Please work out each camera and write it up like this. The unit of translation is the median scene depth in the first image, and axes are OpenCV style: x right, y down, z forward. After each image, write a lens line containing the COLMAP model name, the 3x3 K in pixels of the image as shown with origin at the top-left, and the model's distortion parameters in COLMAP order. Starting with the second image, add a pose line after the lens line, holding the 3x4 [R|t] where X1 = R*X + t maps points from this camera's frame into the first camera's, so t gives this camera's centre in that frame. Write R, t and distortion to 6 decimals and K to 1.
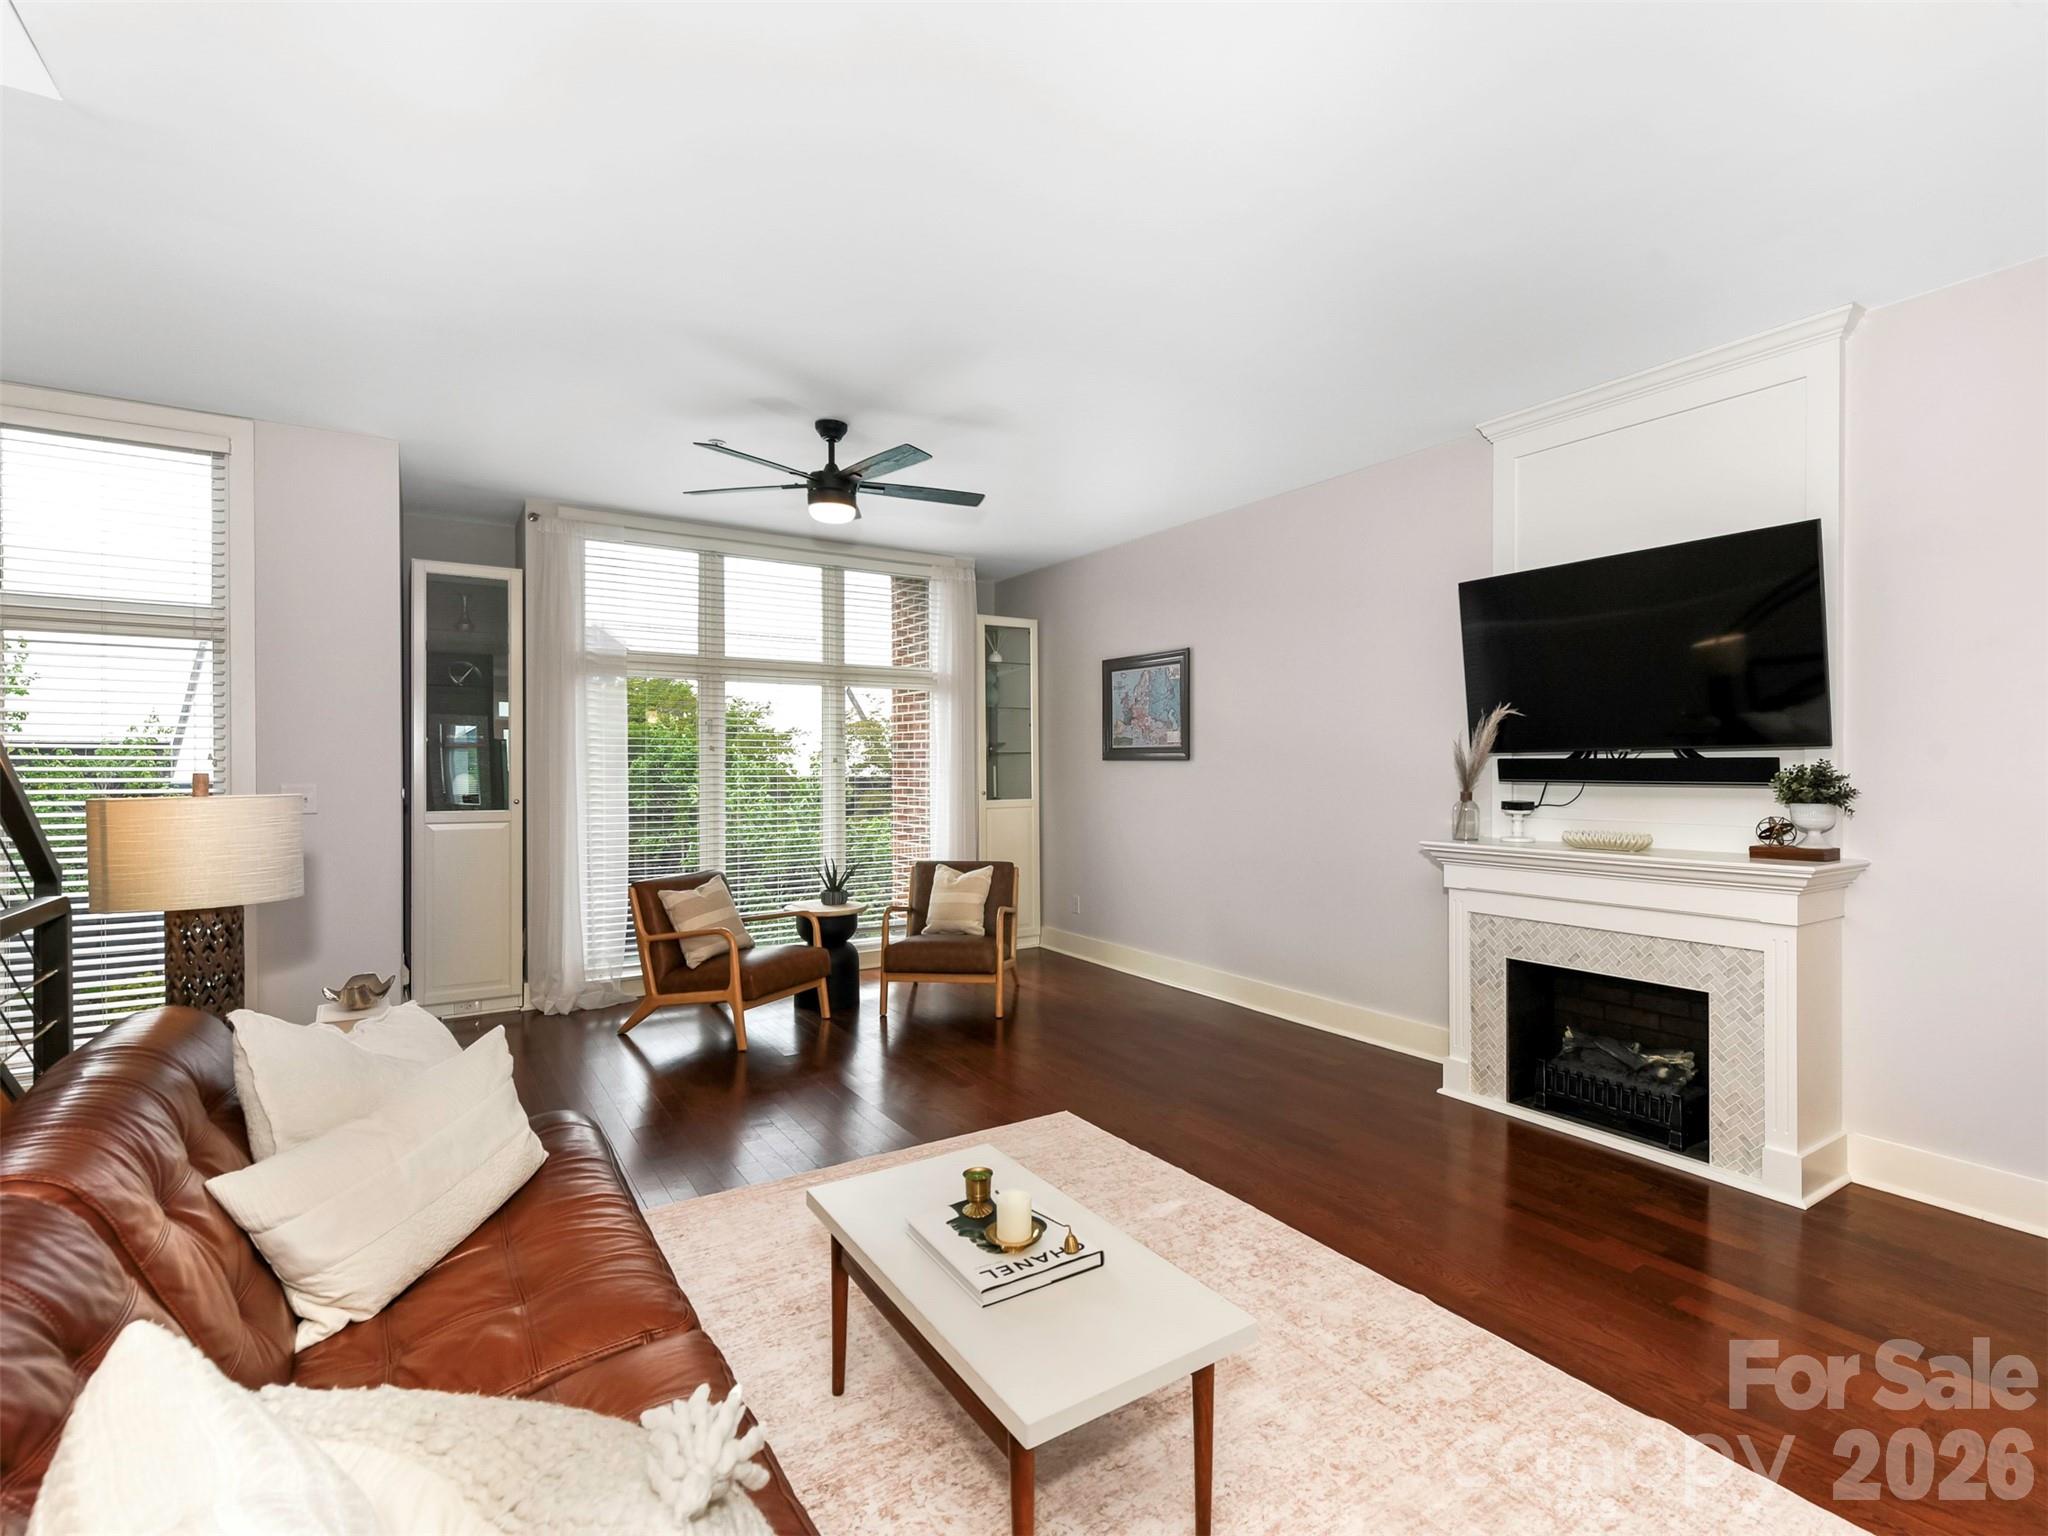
lens RADIAL K [[980.2, 0, 1067.8], [0, 980.2, 772.9], [0, 0, 1]] dist [-0.002579, 0.000291]
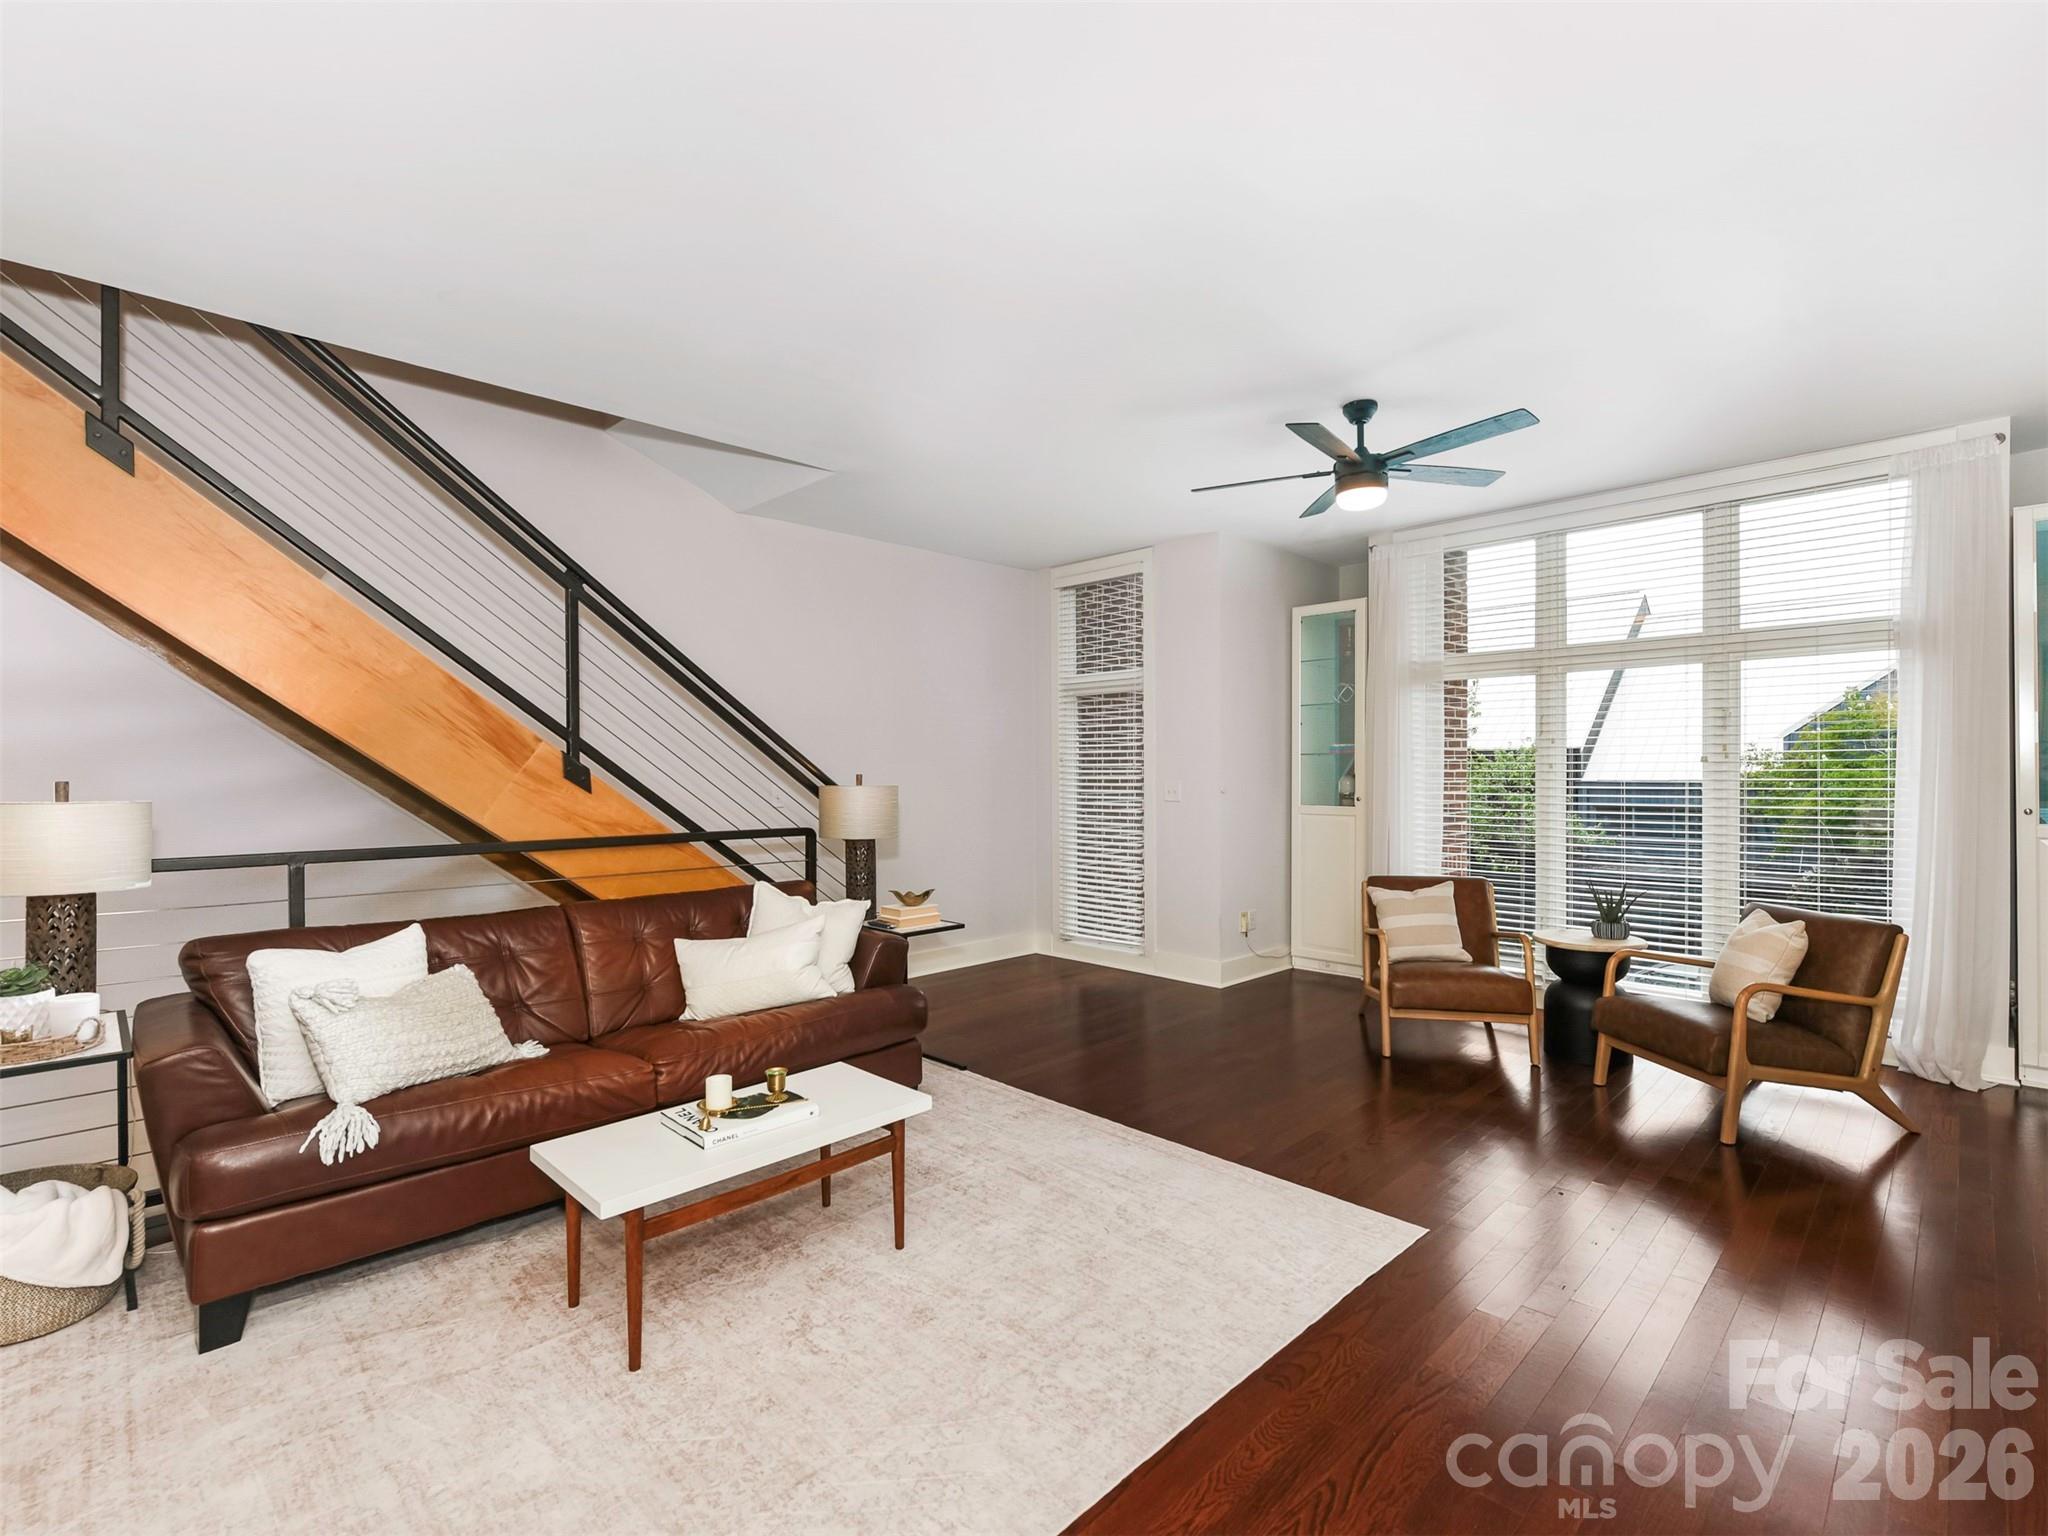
lens RADIAL K [[980.2, 0, 1009.3], [0, 980.2, 777.5], [0, 0, 1]] dist [-0.002579, 0.000291]
pose [[0.197023, 0.007218, -0.980372, 0.431679], [-0.006366, 0.999961, 0.006083, -0.000867], [0.980378, 0.005042, 0.197061, 0.338406]]
